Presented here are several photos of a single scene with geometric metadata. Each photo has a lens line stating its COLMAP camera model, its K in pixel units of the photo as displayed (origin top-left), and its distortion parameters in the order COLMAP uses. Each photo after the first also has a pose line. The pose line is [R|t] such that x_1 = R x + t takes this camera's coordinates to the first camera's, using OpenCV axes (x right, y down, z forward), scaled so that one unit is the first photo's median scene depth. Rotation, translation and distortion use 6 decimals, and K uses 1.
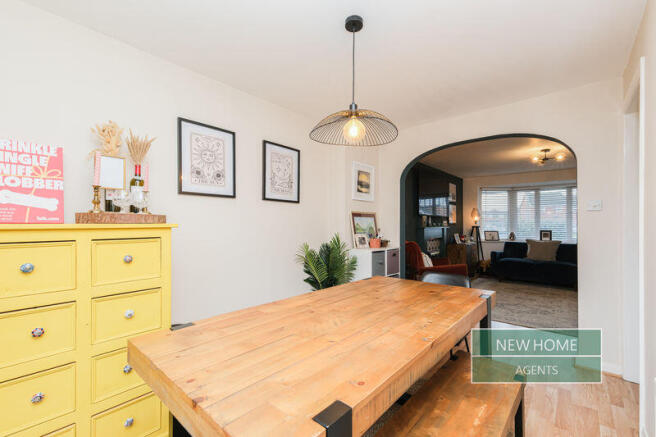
lens RADIAL K [[283.9, 0, 324.7], [0, 283.9, 220.8], [0, 0, 1]] dist [-0.000636, 0.000052]
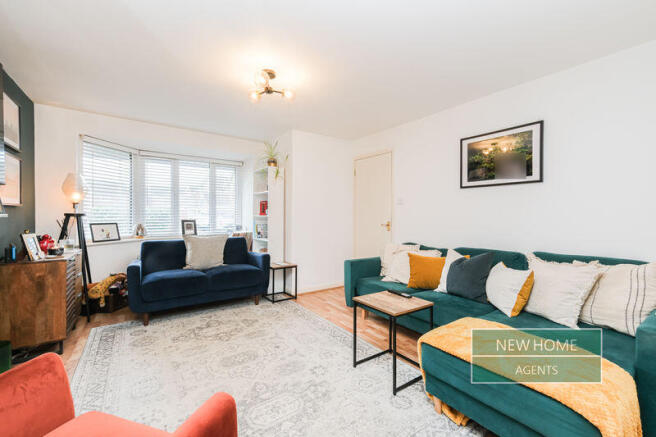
lens RADIAL K [[283.9, 0, 324.7], [0, 283.9, 220.8], [0, 0, 1]] dist [-0.000636, 0.000052]
pose [[0.271401, -0.016895, 0.962318, 0.203267], [-0.012153, 0.999706, 0.020979, 0.017930], [-0.962390, -0.017389, 0.271116, 0.502232]]
